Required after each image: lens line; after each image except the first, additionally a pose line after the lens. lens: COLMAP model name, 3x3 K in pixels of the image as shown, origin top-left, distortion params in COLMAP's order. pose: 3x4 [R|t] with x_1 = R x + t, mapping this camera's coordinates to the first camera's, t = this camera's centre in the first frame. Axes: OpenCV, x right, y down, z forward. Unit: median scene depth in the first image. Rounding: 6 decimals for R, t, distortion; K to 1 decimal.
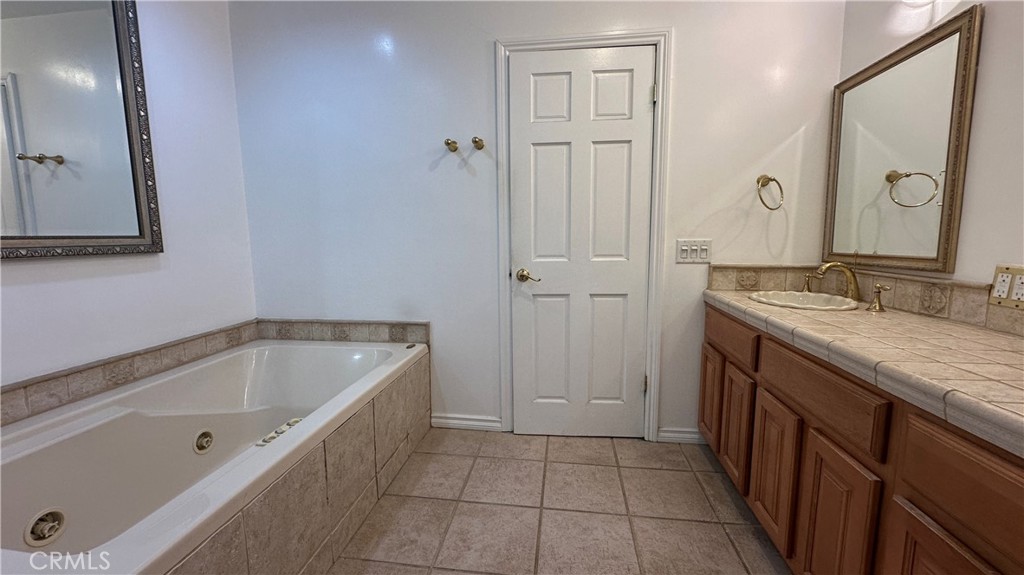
lens RADIAL K [[407.6, 0, 512.0], [0, 407.6, 287.5], [0, 0, 1]] dist [-0.003434, 0.000618]
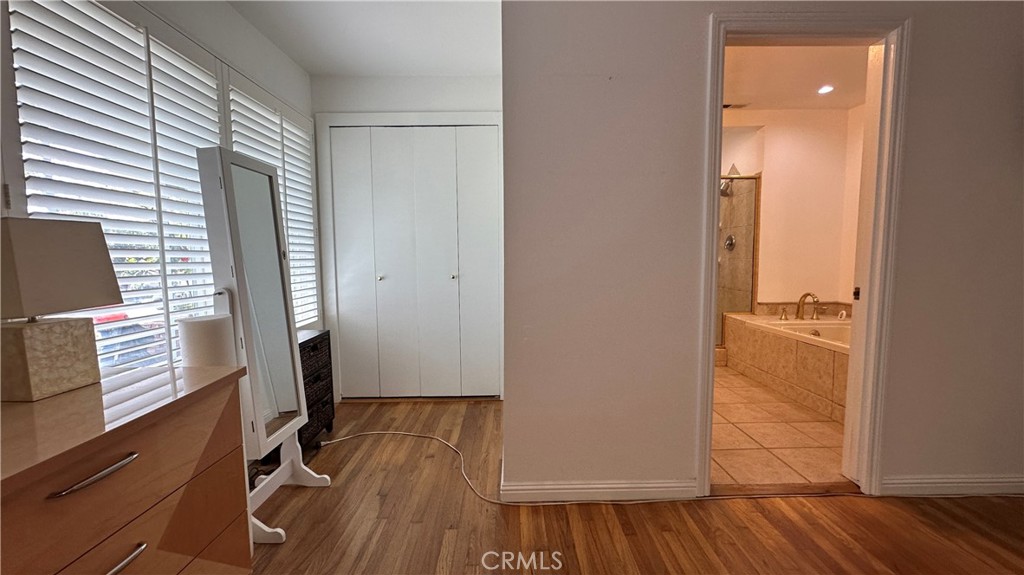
lens RADIAL K [[407.6, 0, 512.0], [0, 407.6, 287.5], [0, 0, 1]] dist [-0.003434, 0.000618]
pose [[-0.989565, 0.024888, -0.141919, 1.069641], [-0.004230, 0.979527, 0.201269, -0.272737], [0.144023, 0.199770, -0.969200, 2.193194]]
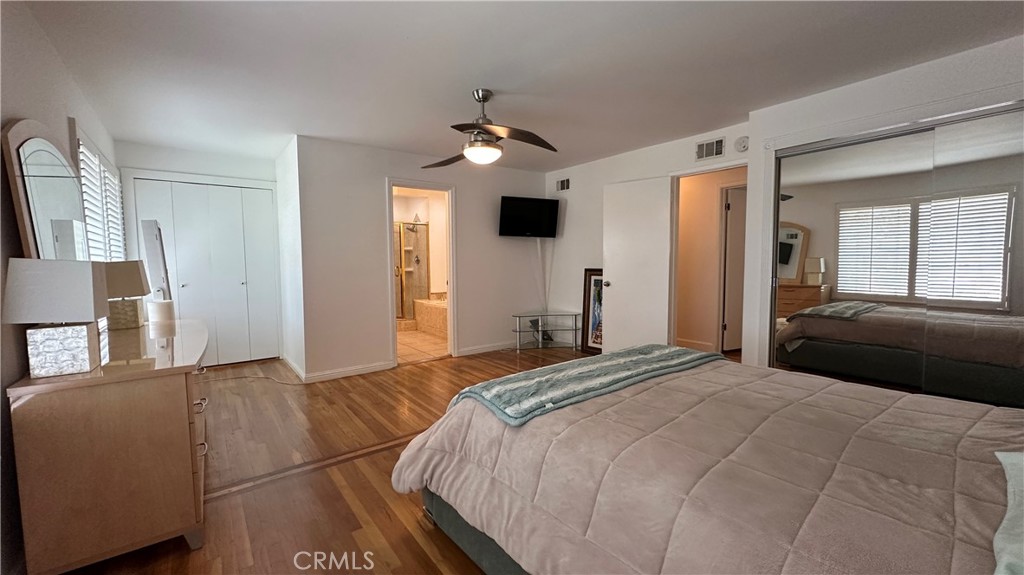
lens RADIAL K [[407.6, 0, 512.0], [0, 407.6, 287.5], [0, 0, 1]] dist [-0.003434, 0.000618]
pose [[-0.701074, 0.058214, -0.710709, 1.749640], [-0.076021, 0.984881, 0.155661, -0.497644], [0.709025, 0.163159, -0.686049, 3.609355]]
